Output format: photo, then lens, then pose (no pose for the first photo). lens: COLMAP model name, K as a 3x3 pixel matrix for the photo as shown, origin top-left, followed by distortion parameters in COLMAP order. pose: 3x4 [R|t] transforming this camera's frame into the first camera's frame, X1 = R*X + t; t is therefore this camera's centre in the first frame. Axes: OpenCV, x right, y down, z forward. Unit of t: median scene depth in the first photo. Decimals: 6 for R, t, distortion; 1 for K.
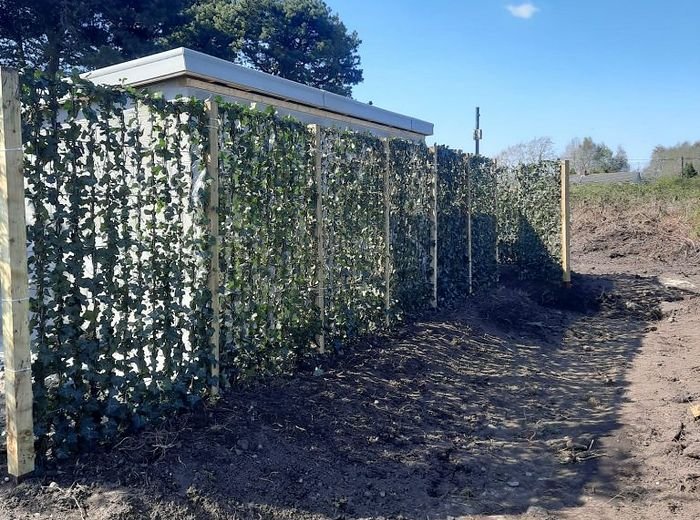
lens RADIAL K [[633.0, 0, 350.0], [0, 633.0, 260.4], [0, 0, 1]] dist [0.015468, -0.017001]
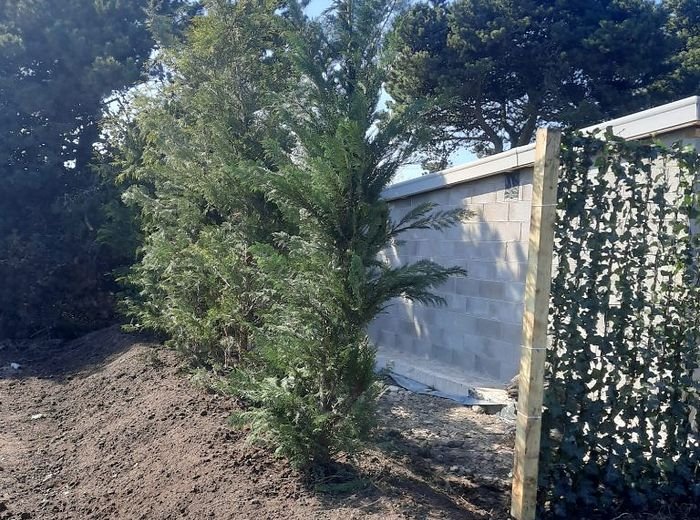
lens RADIAL K [[633.0, 0, 349.7], [0, 633.0, 259.5], [0, 0, 1]] dist [0.015468, -0.017001]
pose [[0.799607, 0.072856, -0.596087, -0.141894], [-0.119216, 0.992115, -0.038660, -0.005174], [0.588571, 0.101976, 0.801988, -0.021587]]
